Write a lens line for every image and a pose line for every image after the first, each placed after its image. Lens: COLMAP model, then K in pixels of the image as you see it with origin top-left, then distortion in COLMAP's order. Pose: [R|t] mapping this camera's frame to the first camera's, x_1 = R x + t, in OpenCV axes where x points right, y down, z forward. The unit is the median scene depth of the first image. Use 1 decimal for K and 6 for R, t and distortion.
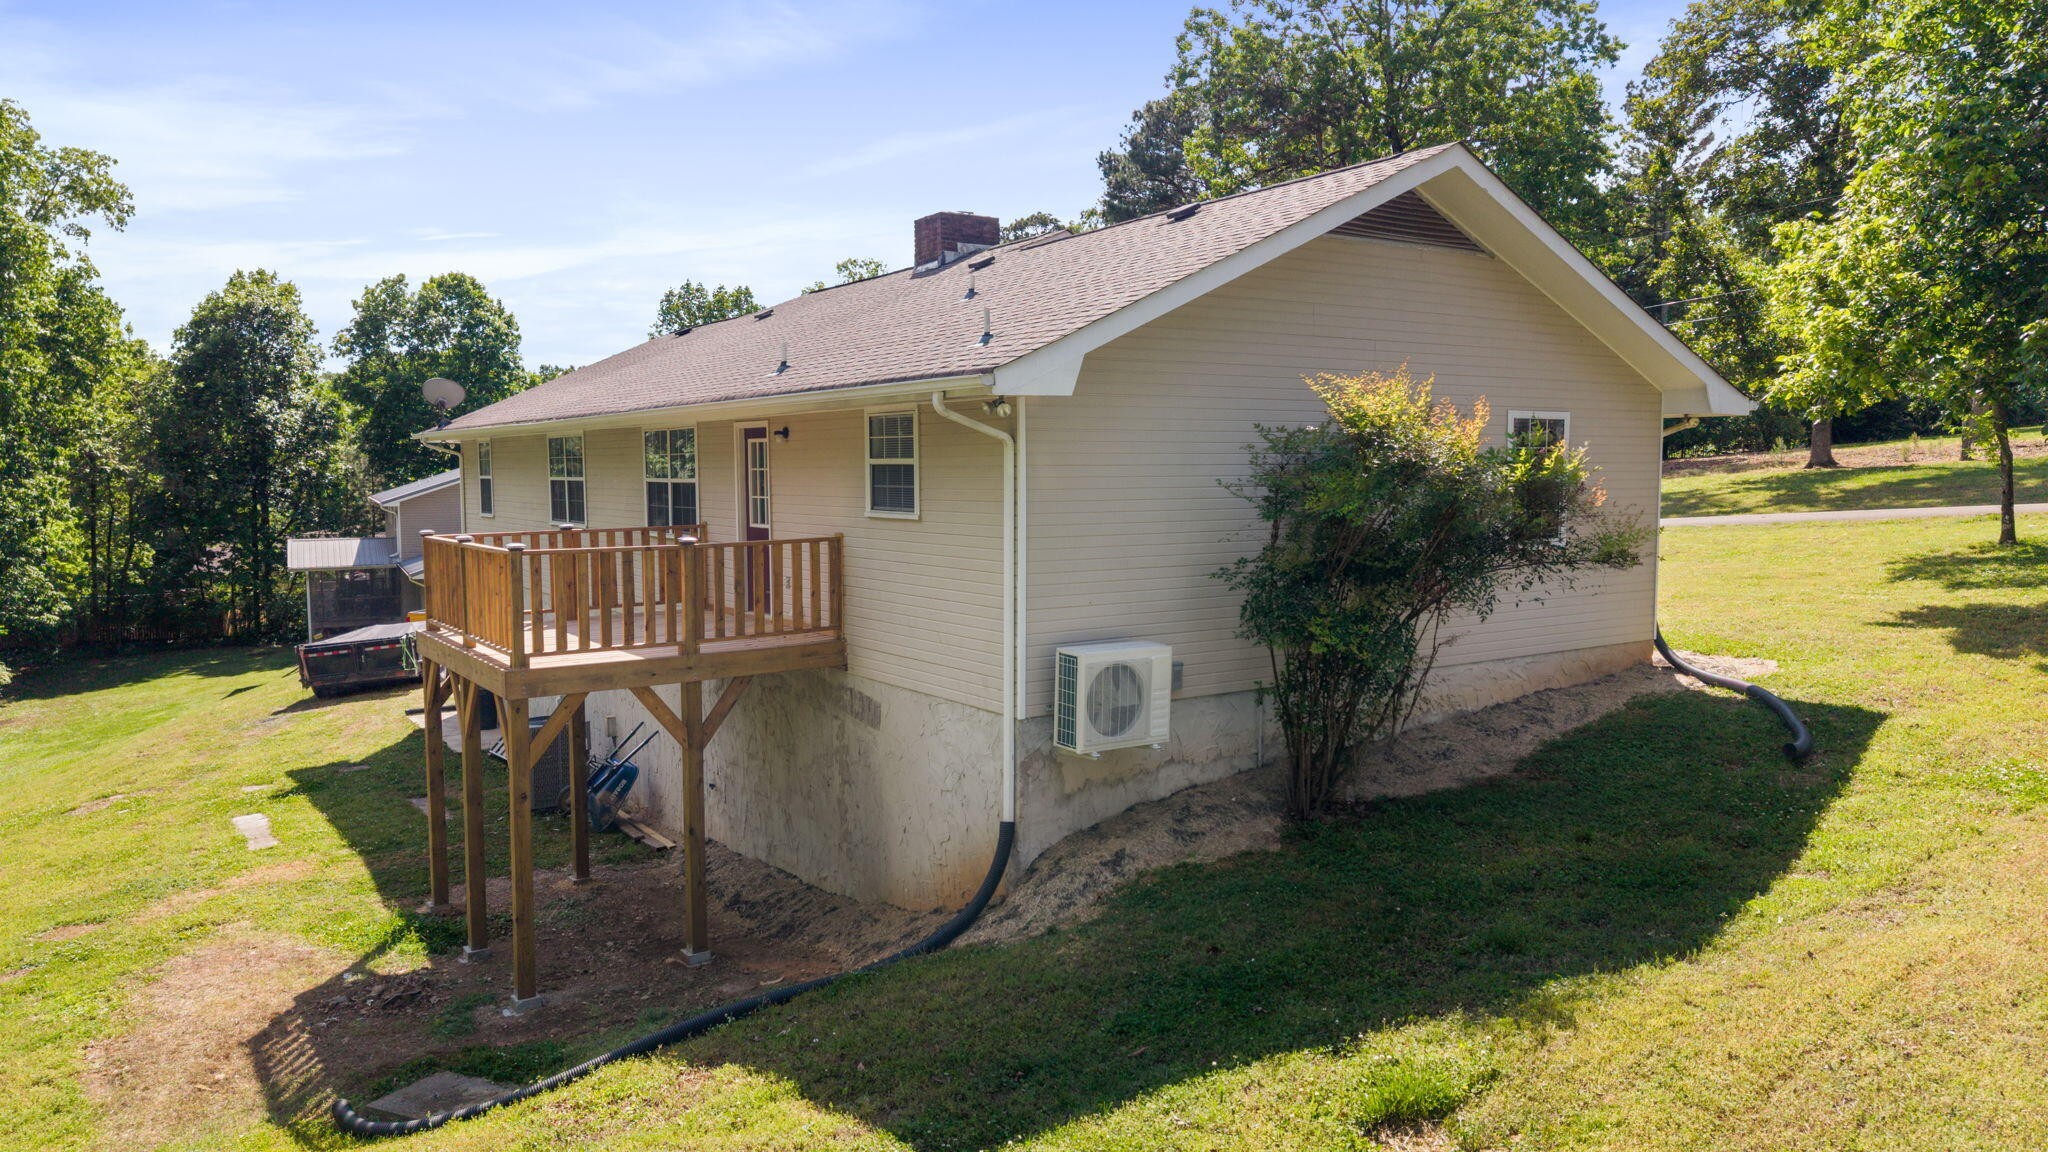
lens RADIAL K [[1399.4, 0, 1024.0], [0, 1399.4, 576.0], [0, 0, 1]] dist [0.060643, -0.069055]
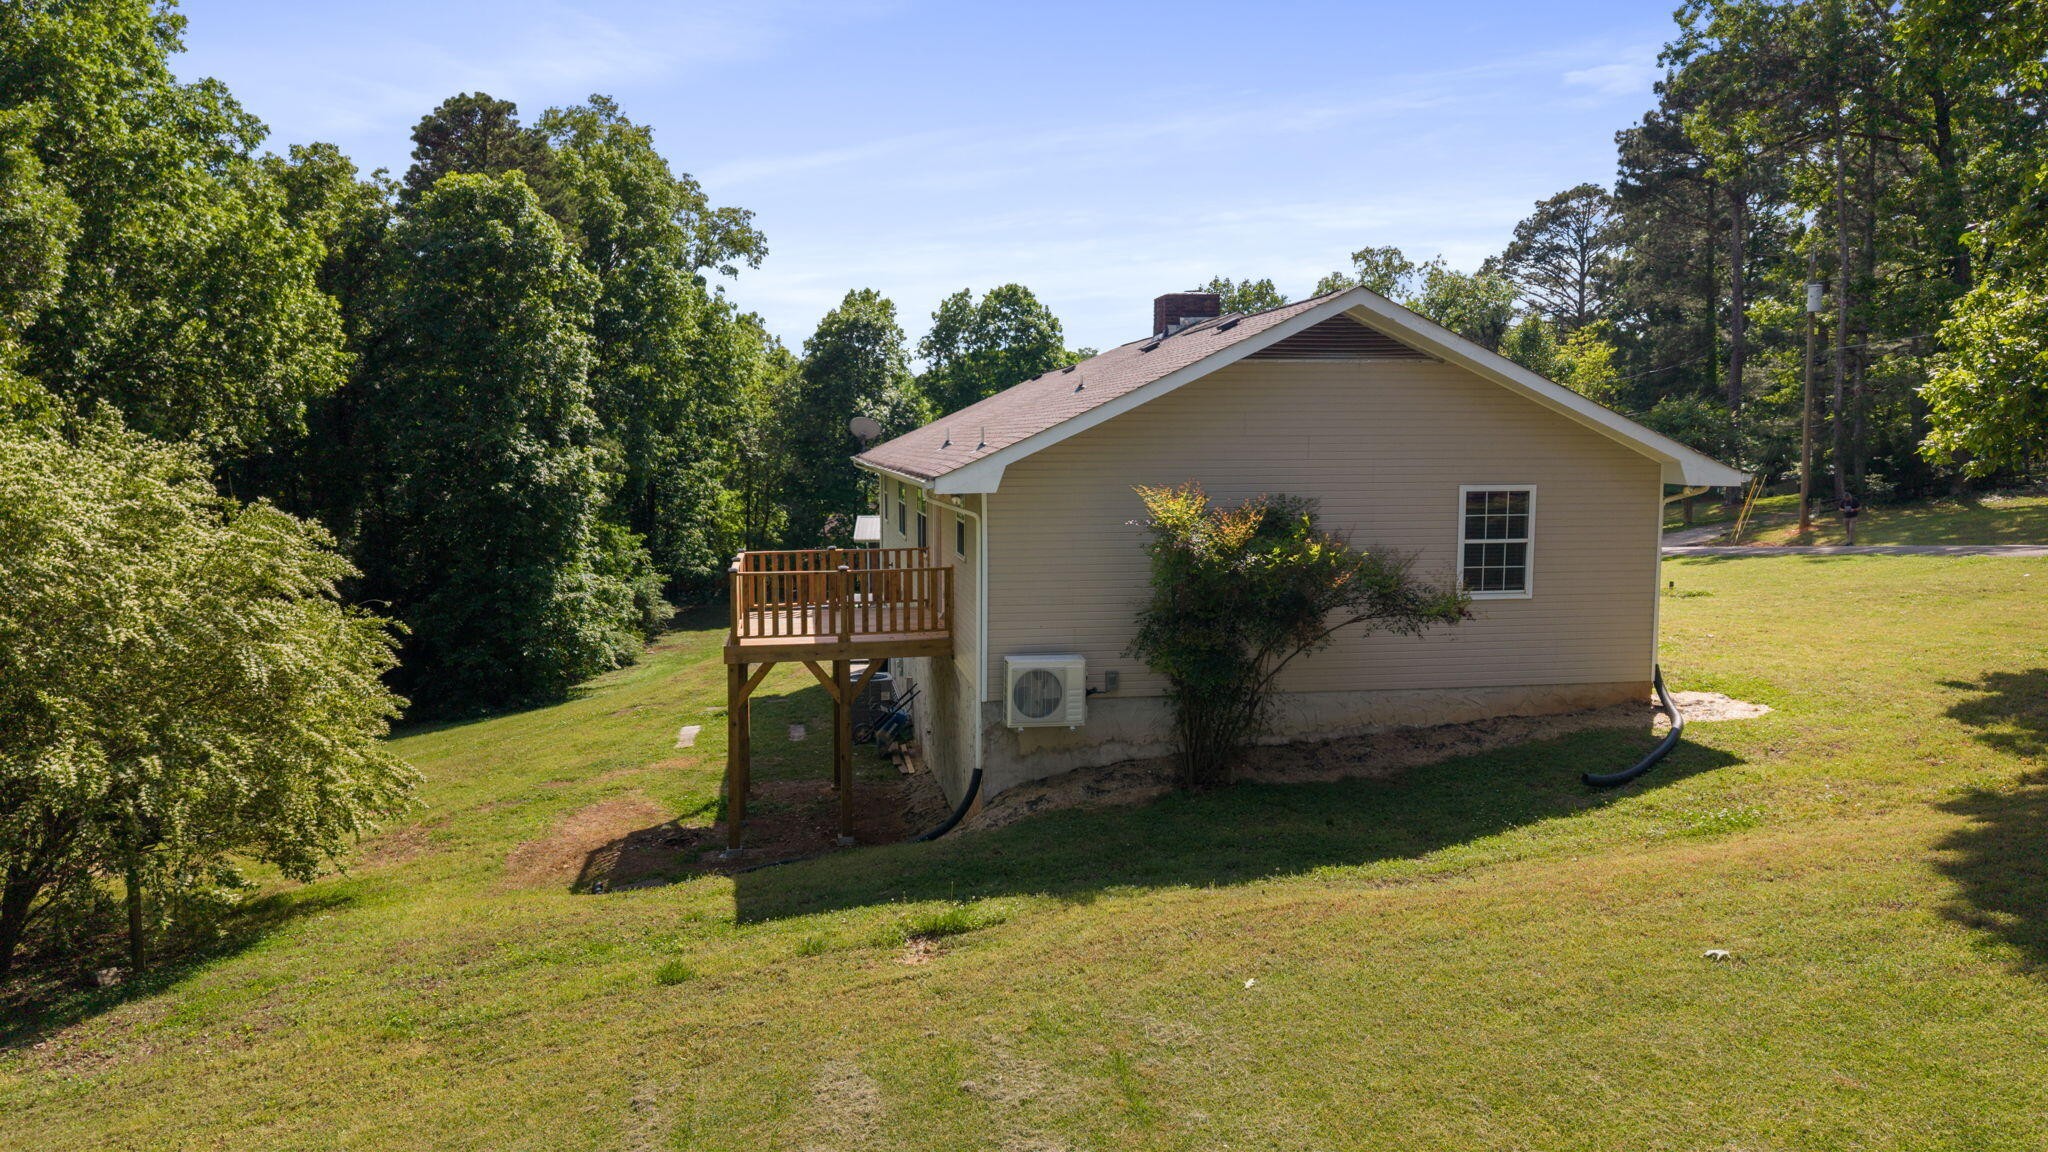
lens RADIAL K [[1430.8, 0, 1024.0], [0, 1430.8, 576.0], [0, 0, 1]] dist [0.134766, -0.311515]
pose [[0.904635, 0.045854, -0.423713, 0.172374], [-0.035560, 0.998849, 0.032175, -0.021145], [0.424701, -0.014039, 0.905225, -0.094898]]
